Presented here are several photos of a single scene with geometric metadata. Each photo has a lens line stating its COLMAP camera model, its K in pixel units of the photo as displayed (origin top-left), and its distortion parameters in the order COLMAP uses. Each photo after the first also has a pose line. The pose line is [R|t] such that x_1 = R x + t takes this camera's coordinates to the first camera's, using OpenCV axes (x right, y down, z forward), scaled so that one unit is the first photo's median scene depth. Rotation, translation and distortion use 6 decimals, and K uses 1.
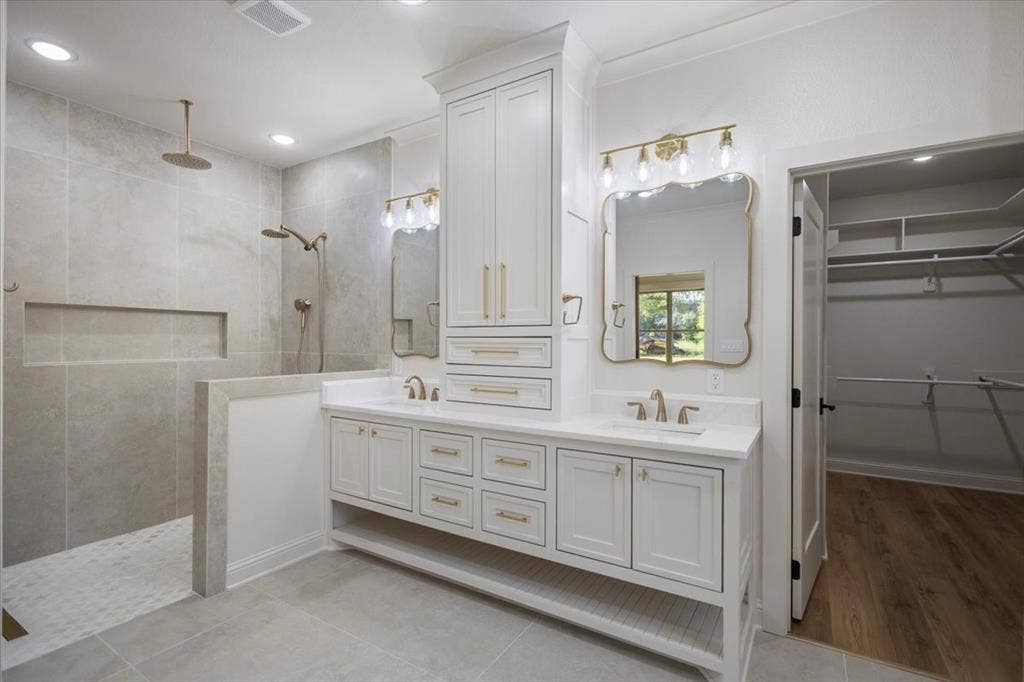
lens RADIAL K [[479.0, 0, 515.1], [0, 479.0, 339.2], [0, 0, 1]] dist [0.006200, -0.002036]
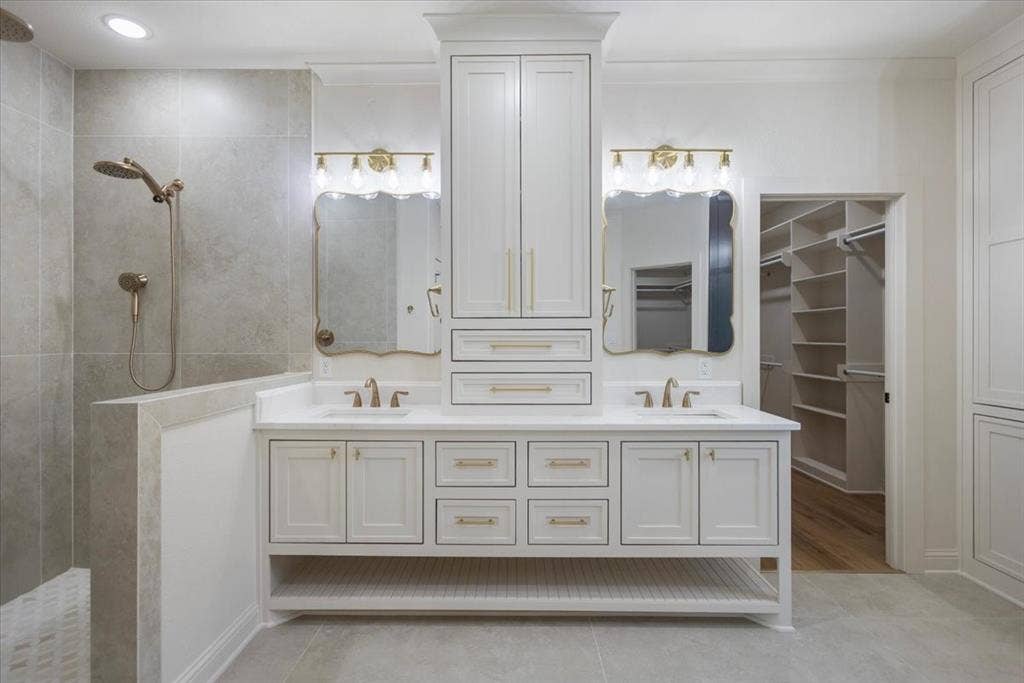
lens RADIAL K [[479.0, 0, 508.7], [0, 479.0, 336.2], [0, 0, 1]] dist [0.006200, -0.002036]
pose [[0.854052, -0.003467, 0.520176, -0.517890], [0.002358, 0.999993, 0.002793, 0.005397], [-0.520182, -0.001159, 0.854054, 0.230660]]
